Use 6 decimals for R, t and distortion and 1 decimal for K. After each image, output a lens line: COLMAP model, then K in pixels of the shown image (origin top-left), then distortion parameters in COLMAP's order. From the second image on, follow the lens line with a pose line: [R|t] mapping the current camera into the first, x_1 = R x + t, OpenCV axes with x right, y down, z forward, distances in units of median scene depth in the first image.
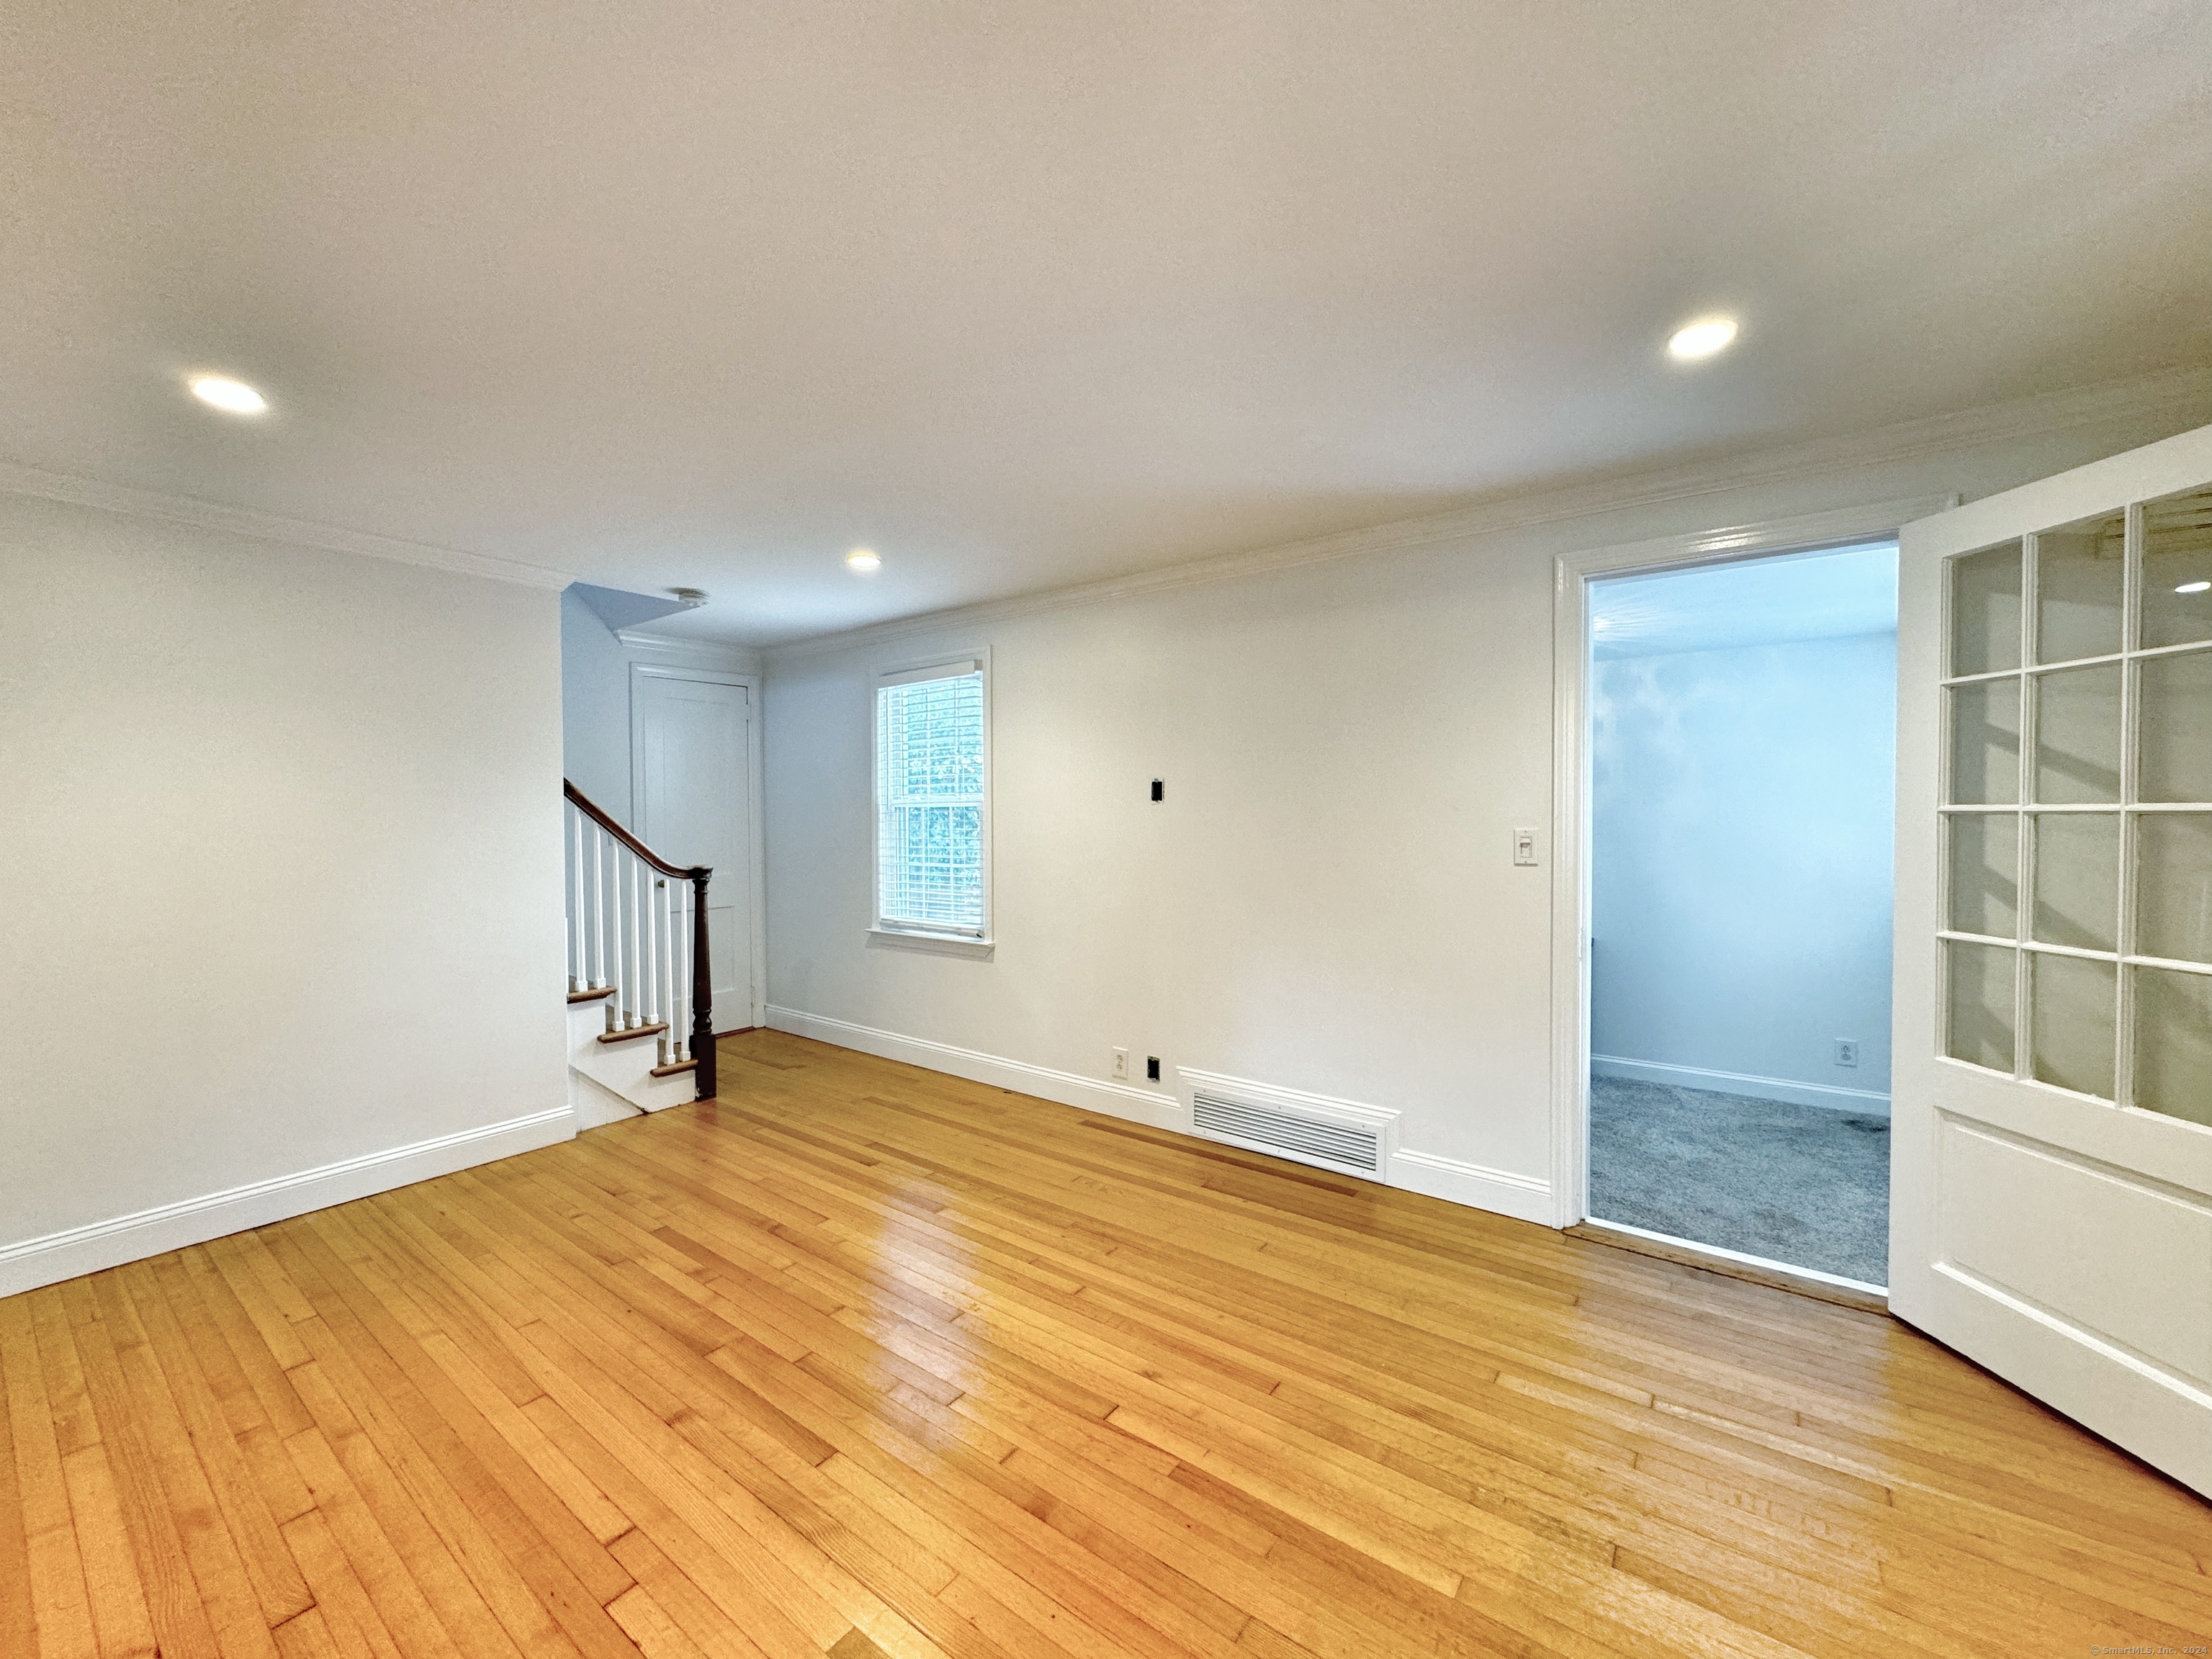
lens RADIAL K [[882.1, 0, 1106.0], [0, 882.1, 829.5], [0, 0, 1]] dist [0.014402, 0.000054]
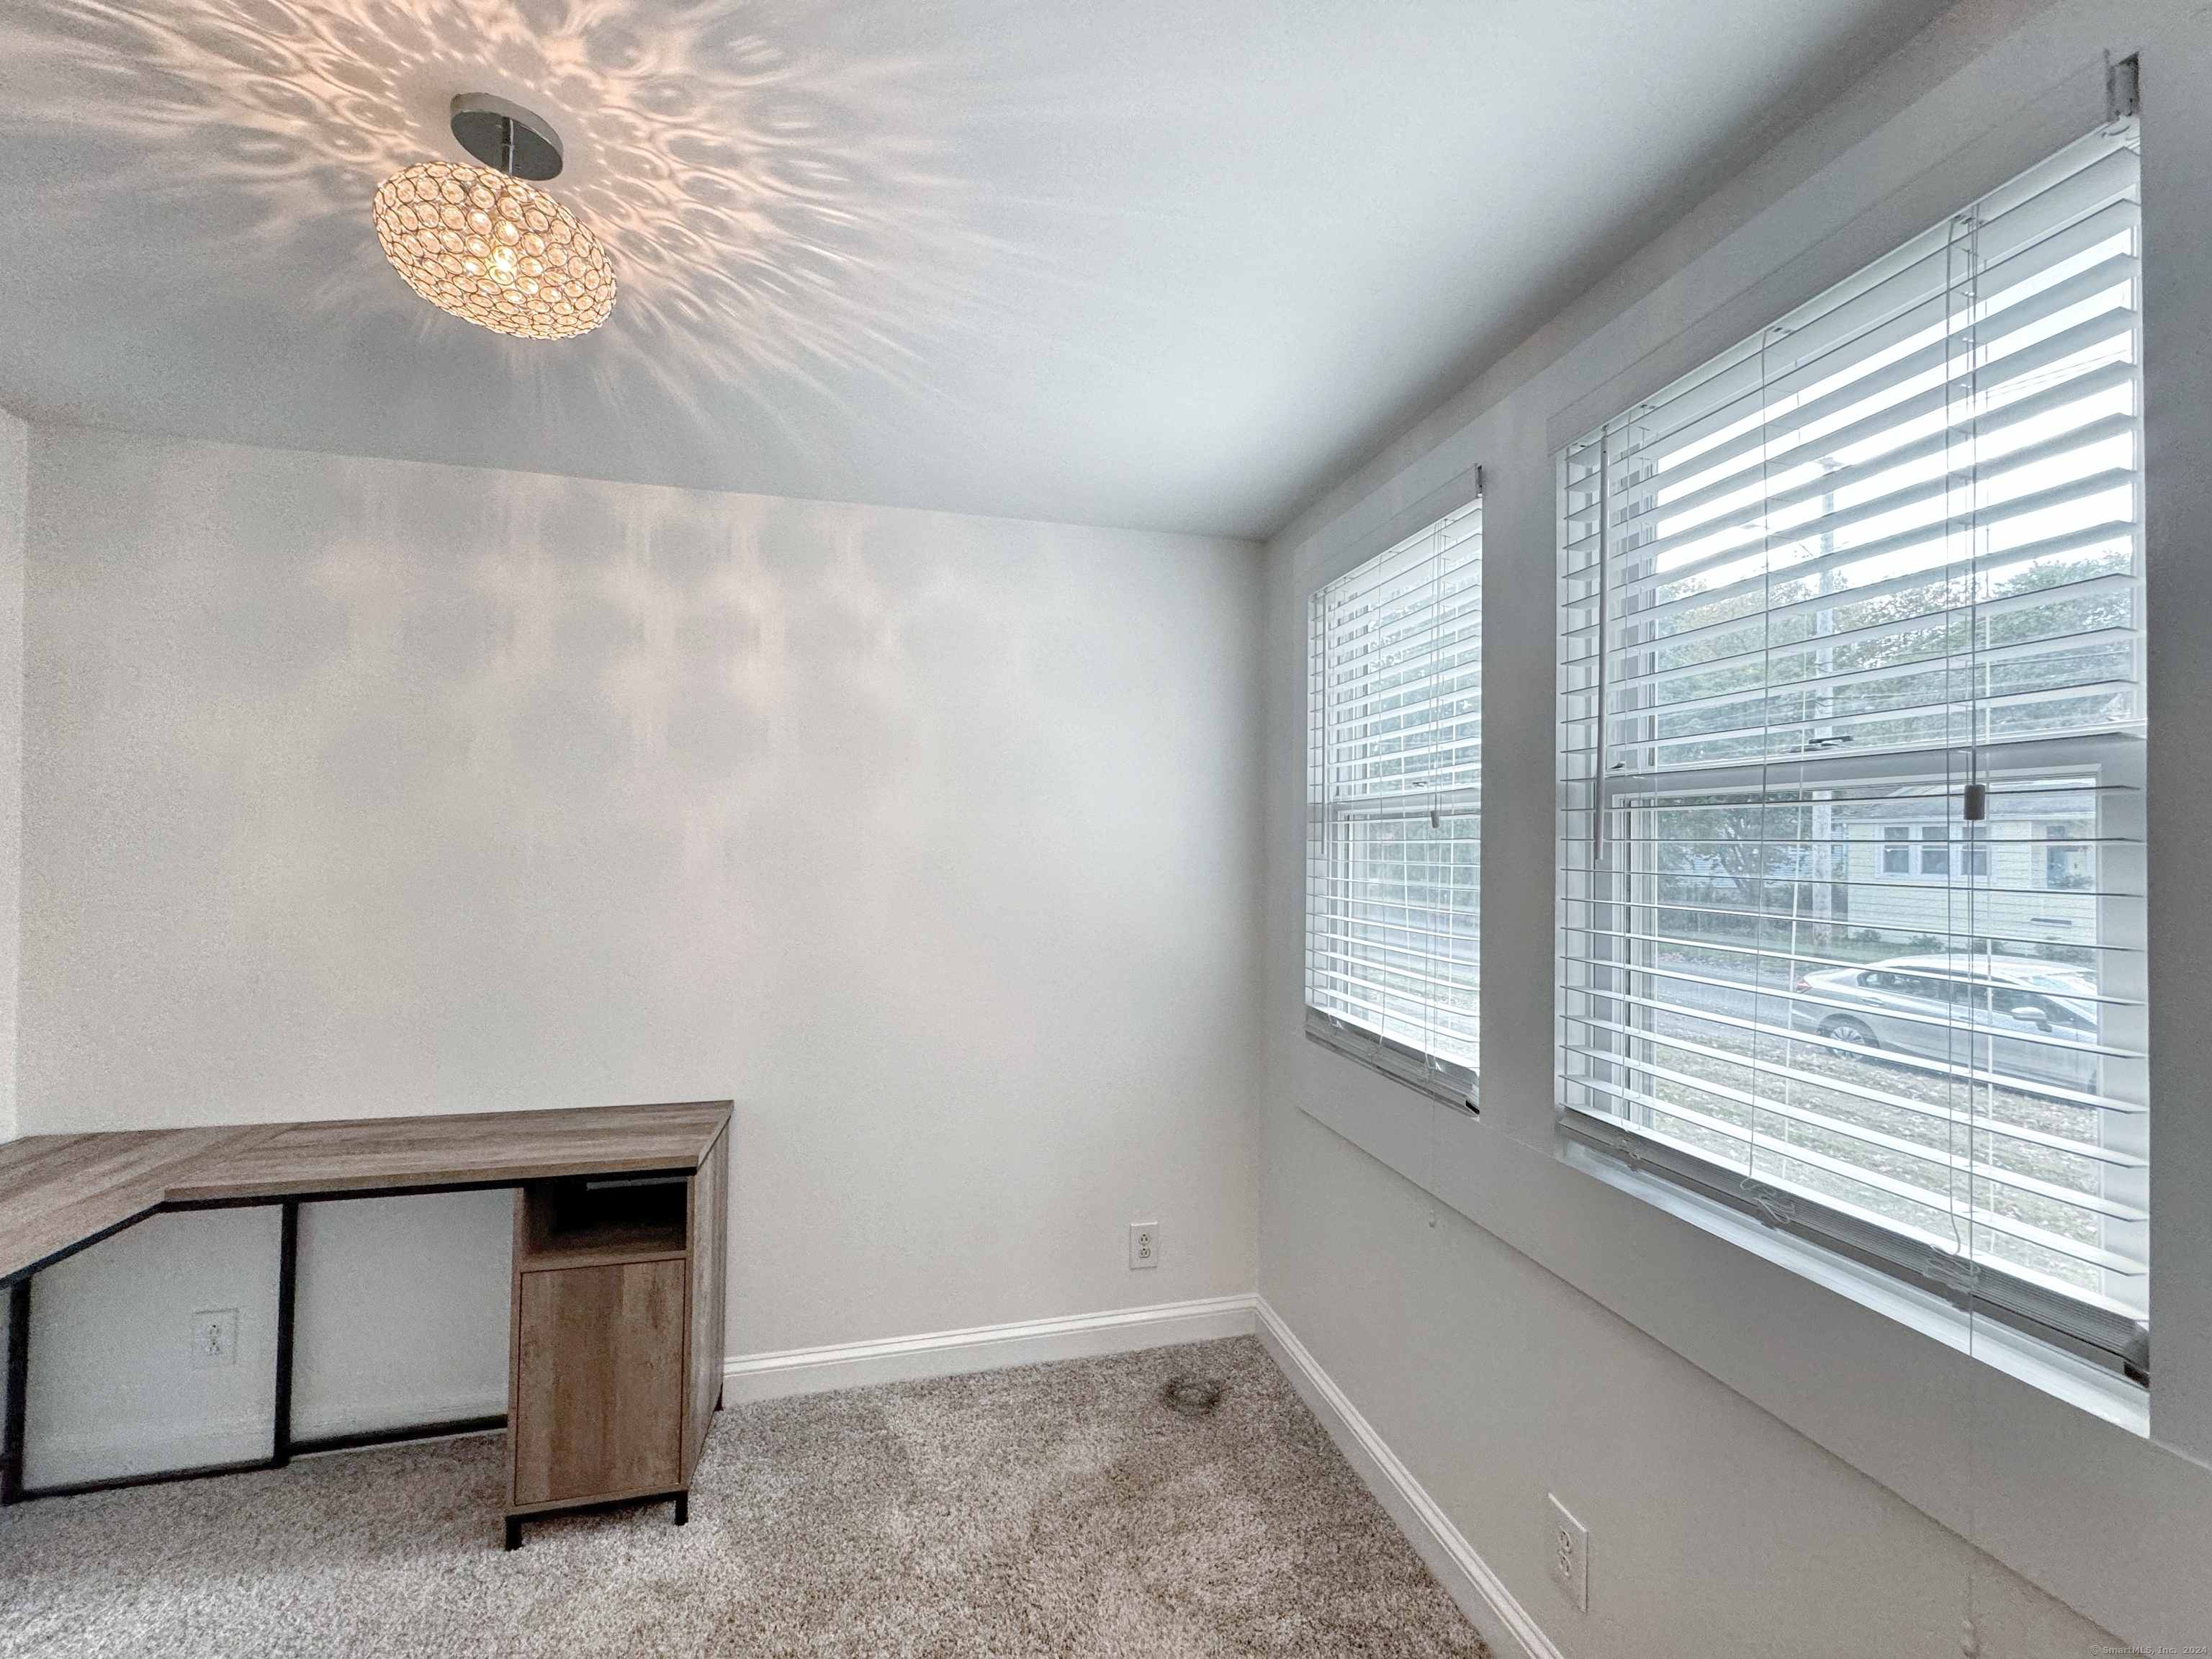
lens RADIAL K [[882.1, 0, 1106.0], [0, 882.1, 829.5], [0, 0, 1]] dist [0.014402, 0.000054]
pose [[0.638838, 0.025142, 0.768931, 0.215518], [0.000728, 0.999446, -0.033284, 0.000944], [-0.769341, 0.021823, 0.638465, 0.379079]]
